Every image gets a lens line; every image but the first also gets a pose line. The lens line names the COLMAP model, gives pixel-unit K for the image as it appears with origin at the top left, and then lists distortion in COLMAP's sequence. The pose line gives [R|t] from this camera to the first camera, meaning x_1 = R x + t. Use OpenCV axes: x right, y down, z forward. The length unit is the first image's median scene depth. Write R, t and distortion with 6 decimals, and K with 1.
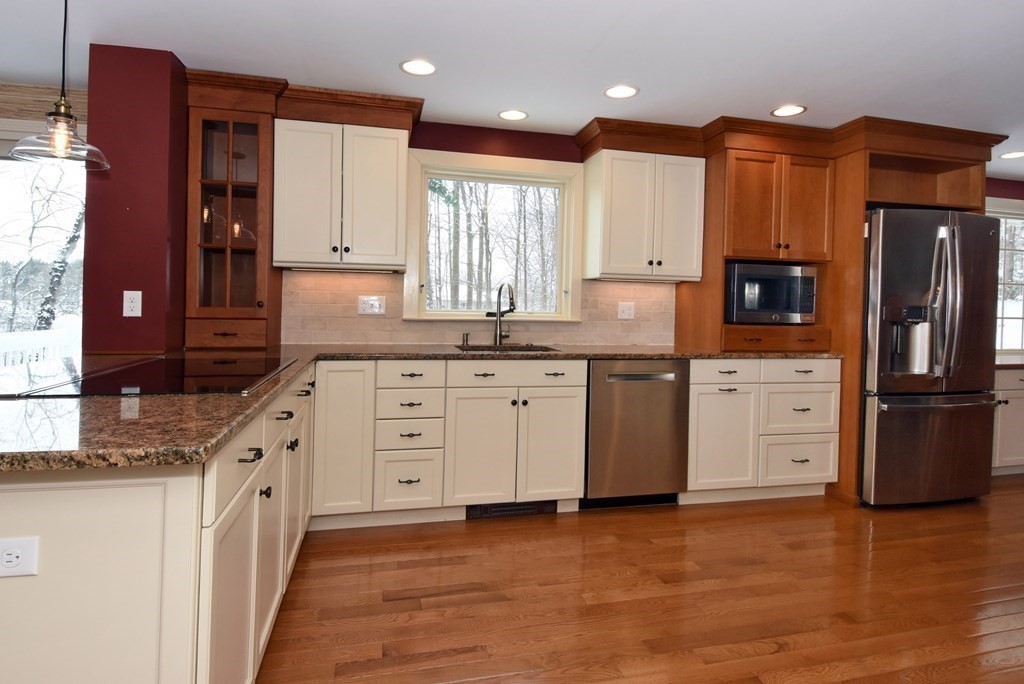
lens RADIAL K [[552.2, 0, 512.1], [0, 552.2, 328.6], [0, 0, 1]] dist [-0.014726, -0.005937]
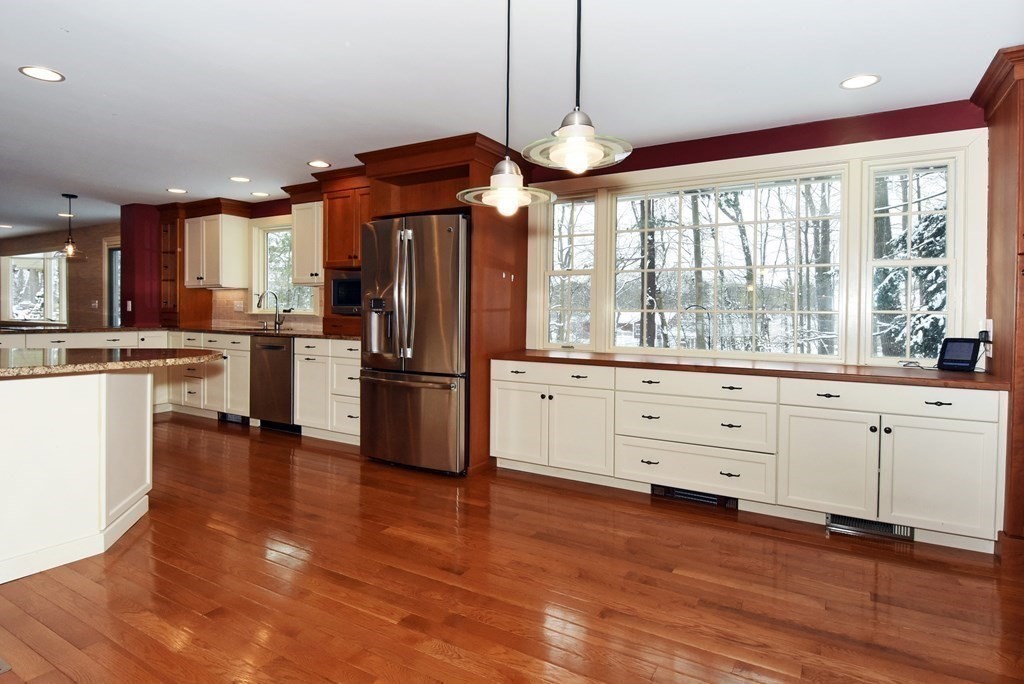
lens RADIAL K [[552.2, 0, 492.2], [0, 552.2, 326.7], [0, 0, 1]] dist [-0.014726, -0.005937]
pose [[0.729310, 0.007039, -0.684148, 1.639514], [-0.026291, 0.999497, -0.017743, 0.036254], [0.683679, 0.030927, 0.729128, 0.250024]]
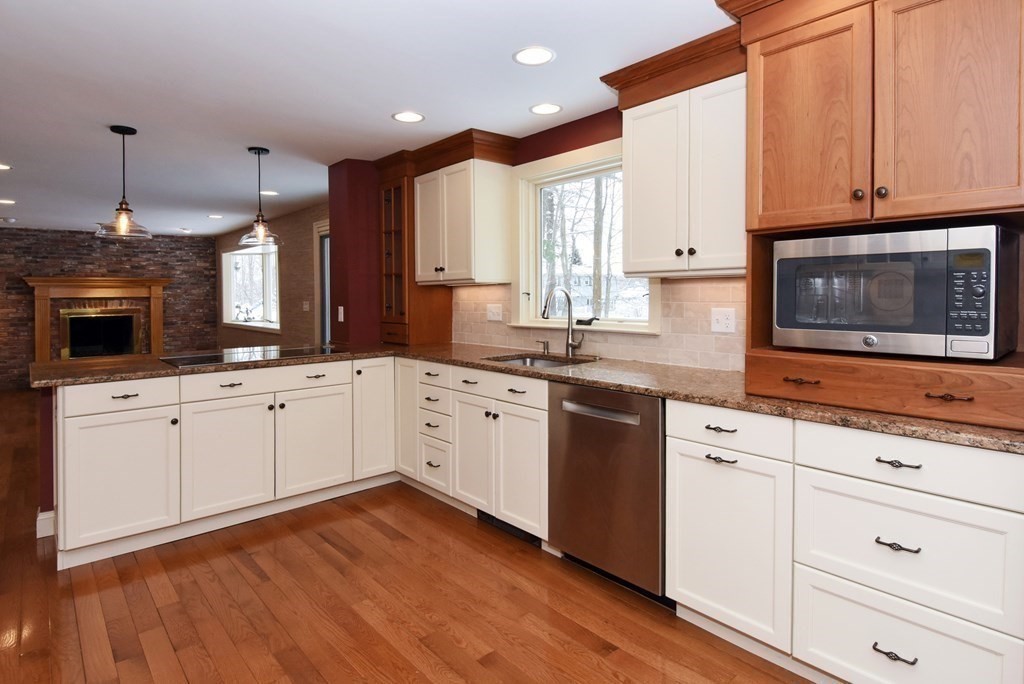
lens RADIAL K [[552.2, 0, 477.8], [0, 552.2, 311.3], [0, 0, 1]] dist [-0.014726, -0.005937]
pose [[0.447581, 0.002203, -0.894241, 0.755988], [-0.021365, 0.999738, -0.008230, -0.035052], [0.893988, 0.022789, 0.447511, 0.472046]]
